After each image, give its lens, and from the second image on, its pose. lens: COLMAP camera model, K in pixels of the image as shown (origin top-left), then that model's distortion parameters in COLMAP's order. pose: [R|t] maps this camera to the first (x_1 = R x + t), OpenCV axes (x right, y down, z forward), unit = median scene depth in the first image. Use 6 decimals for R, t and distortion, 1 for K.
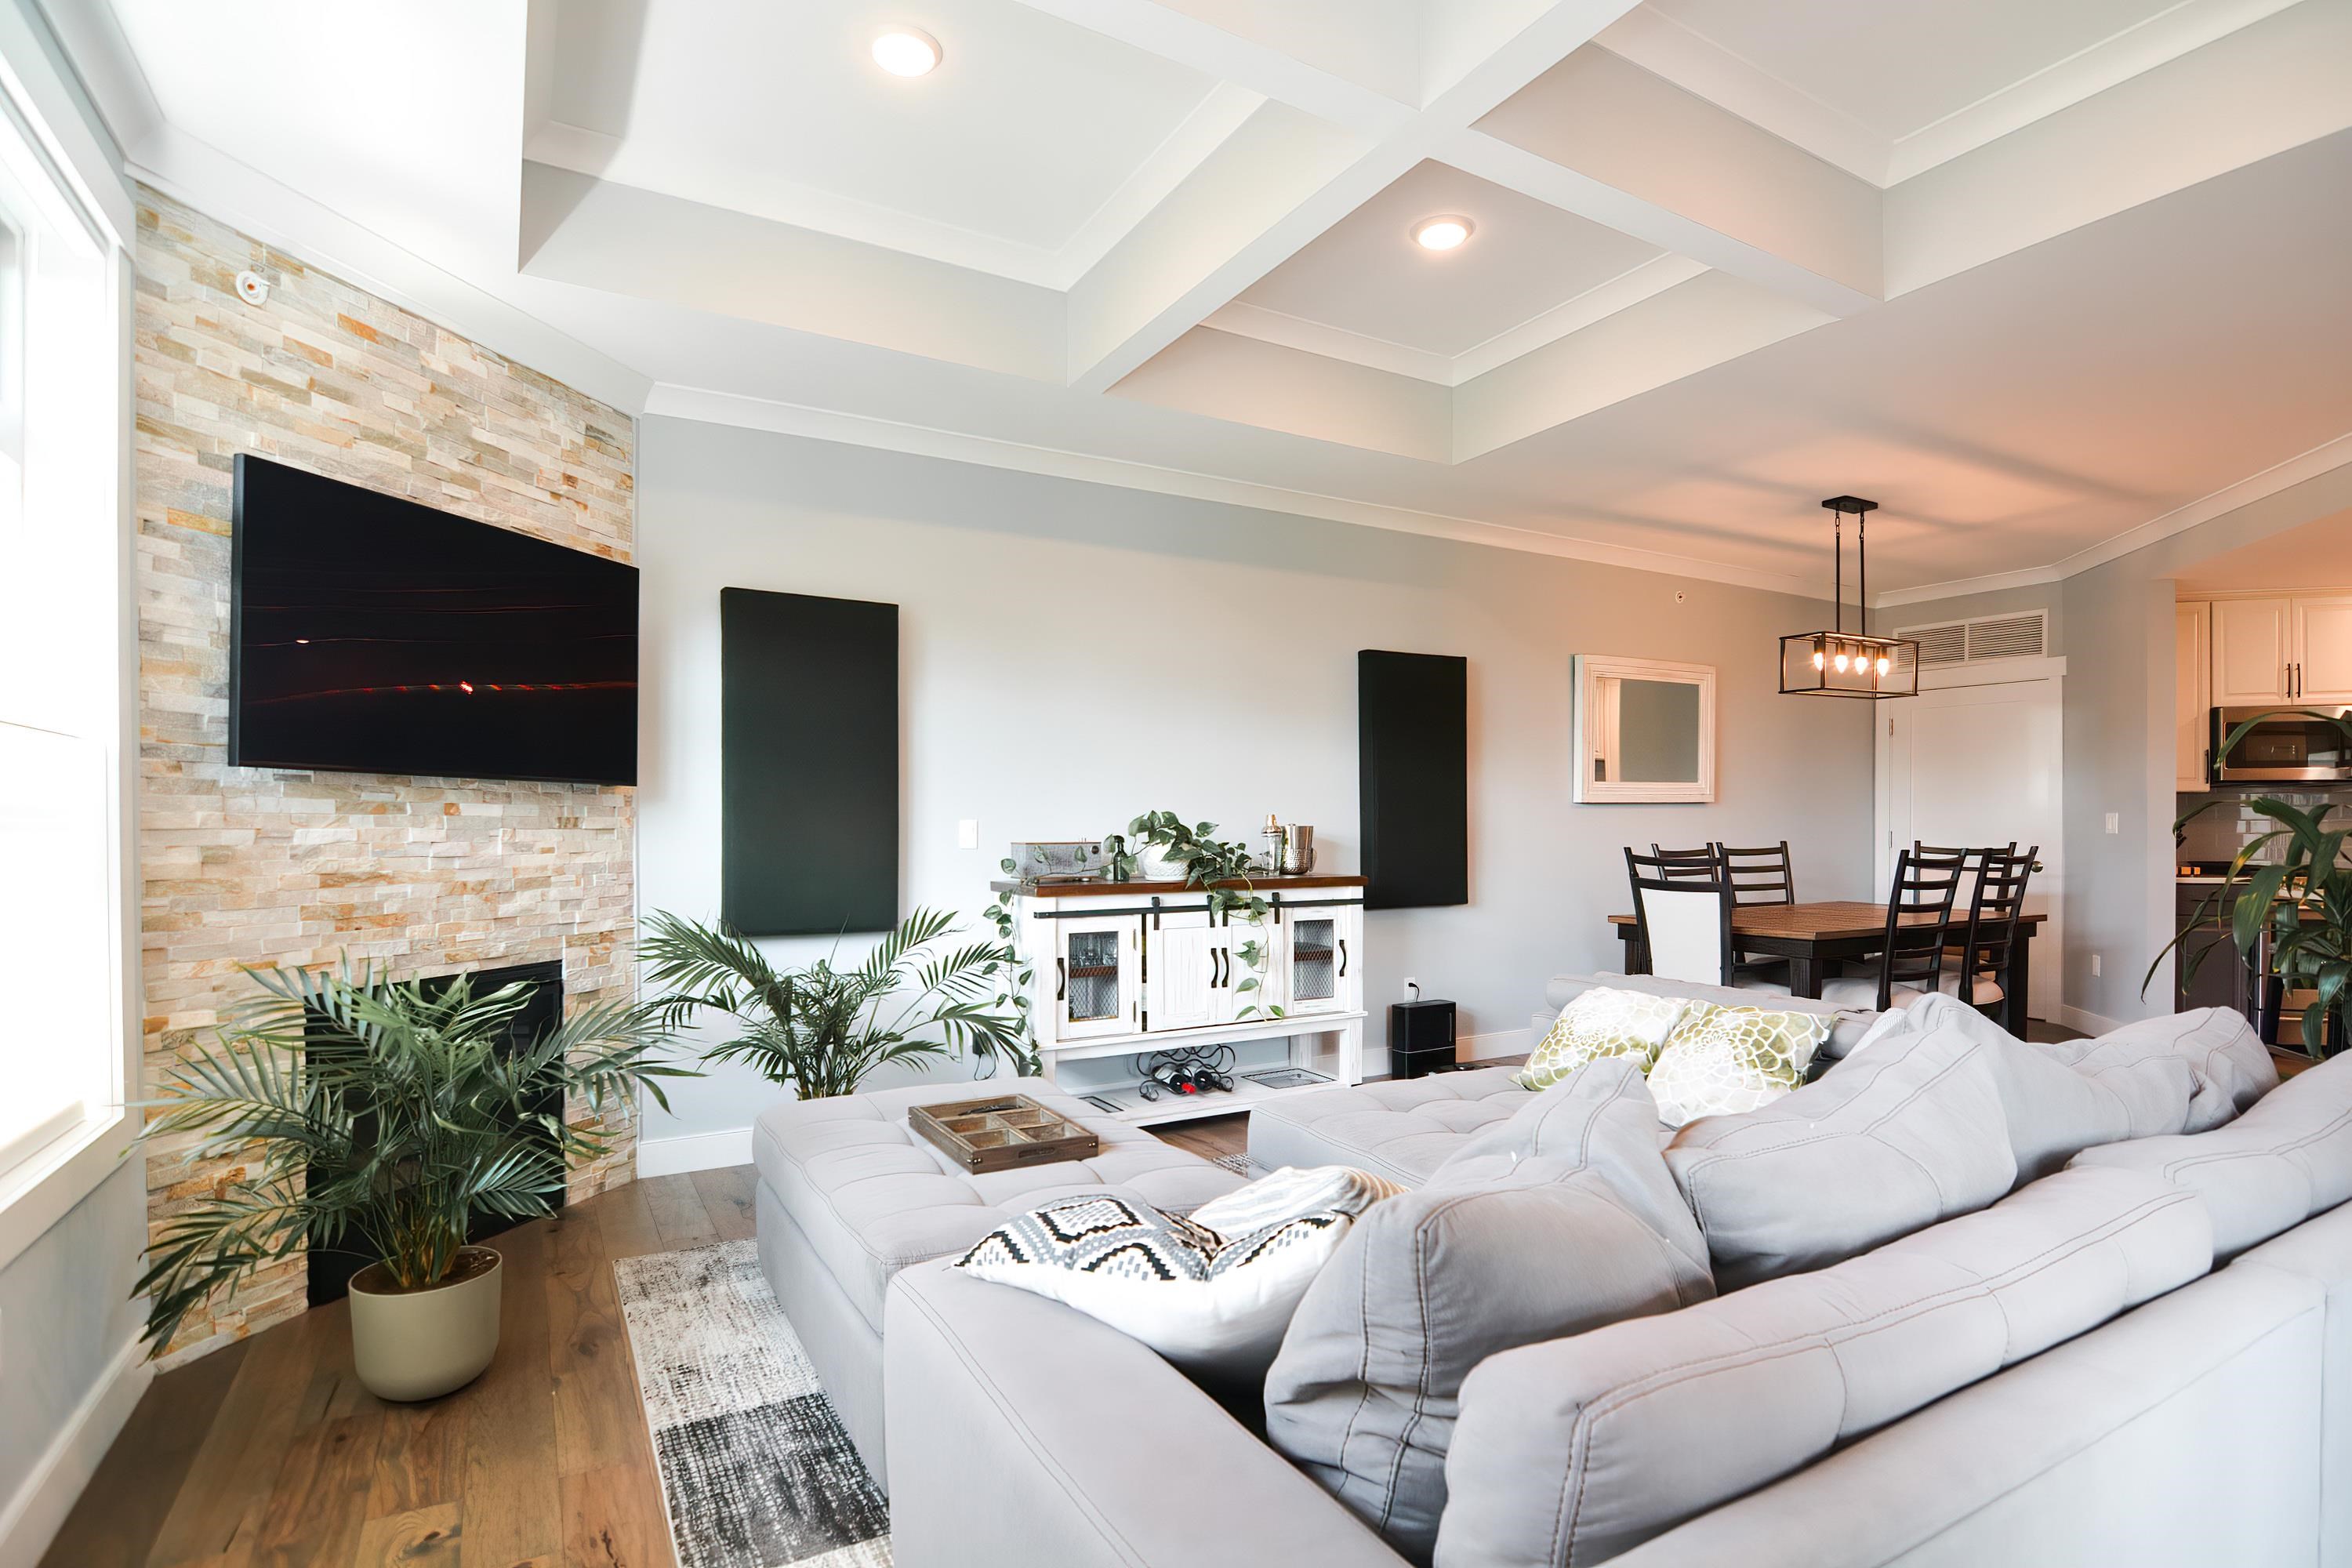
lens RADIAL K [[1163.8, 0, 1171.5], [0, 1163.8, 836.7], [0, 0, 1]] dist [0.000685, -0.014384]
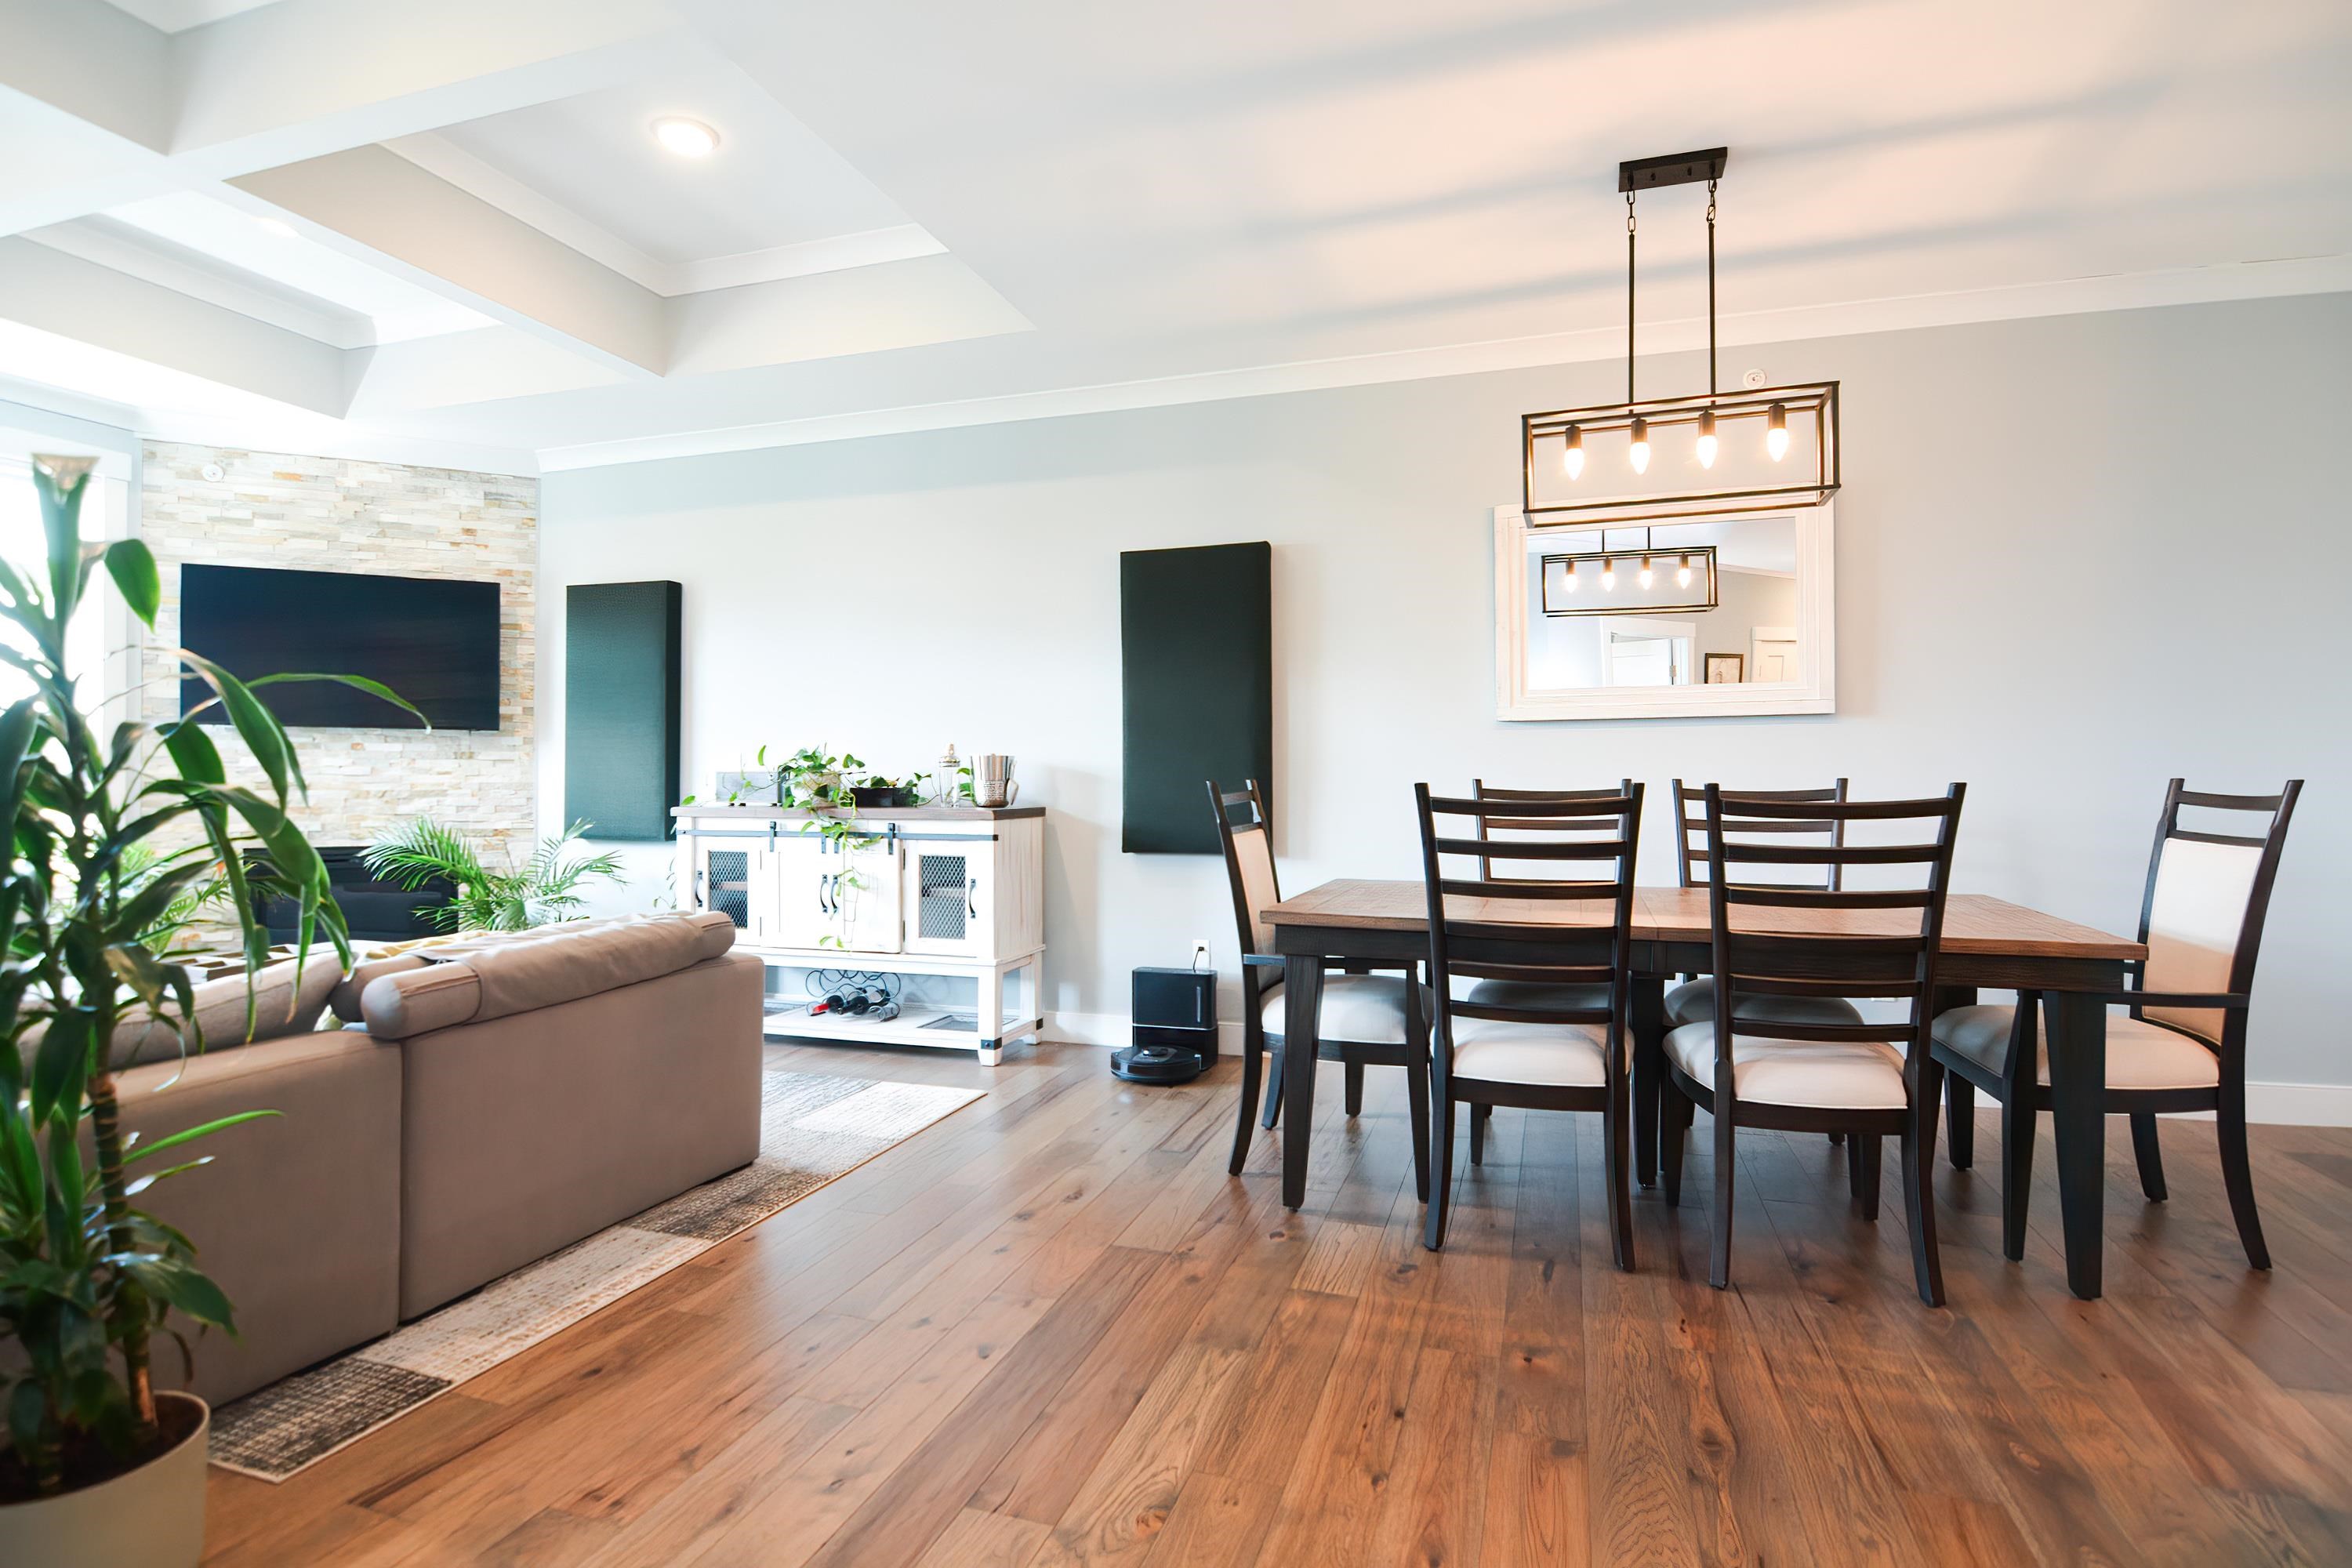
lens RADIAL K [[1159.7, 0, 1180.8], [0, 1159.7, 777.2], [0, 0, 1]] dist [-0.002289, -0.014703]
pose [[0.672598, 0.002374, -0.740004, 1.356354], [-0.009787, 0.999936, -0.005688, 0.017450], [0.739943, 0.011069, 0.672578, 0.736775]]
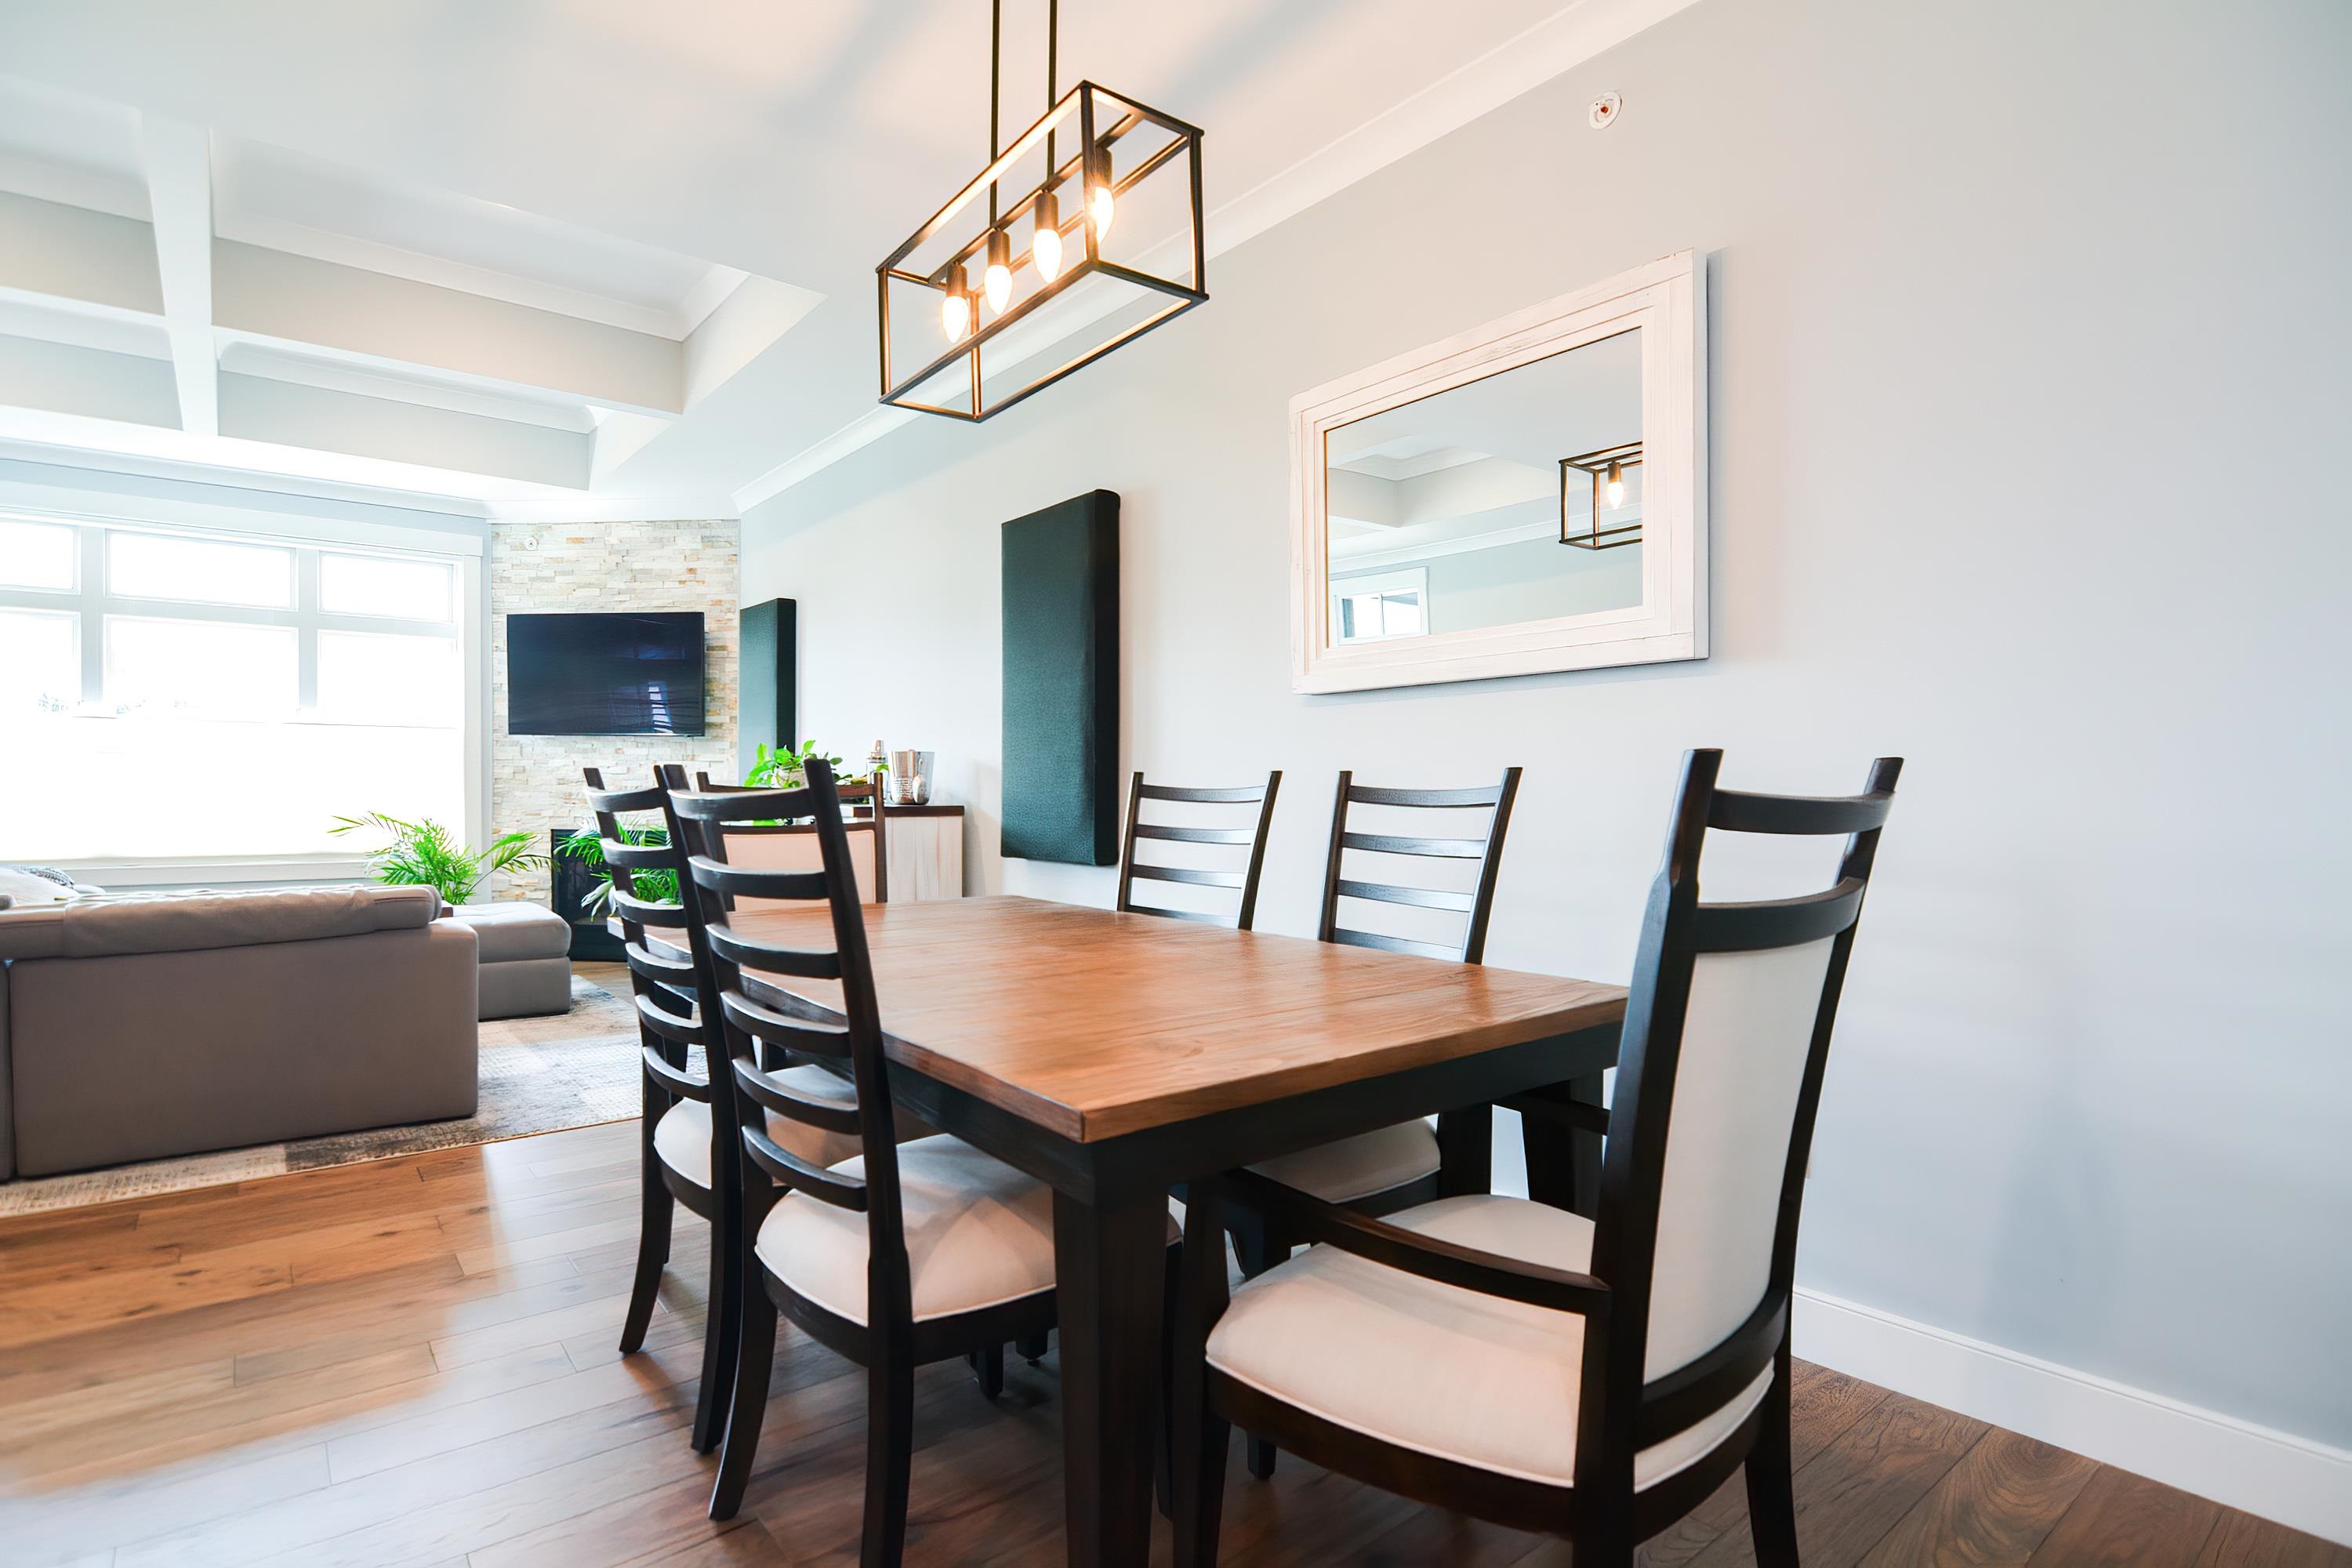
lens RADIAL K [[1179.9, 0, 1140.2], [0, 1179.9, 802.0], [0, 0, 1]] dist [0.020838, -0.015326]
pose [[0.131733, 0.018005, -0.991122, 1.569126], [-0.016580, 0.999735, 0.015958, 0.018143], [0.991147, 0.014330, 0.131997, 1.597857]]
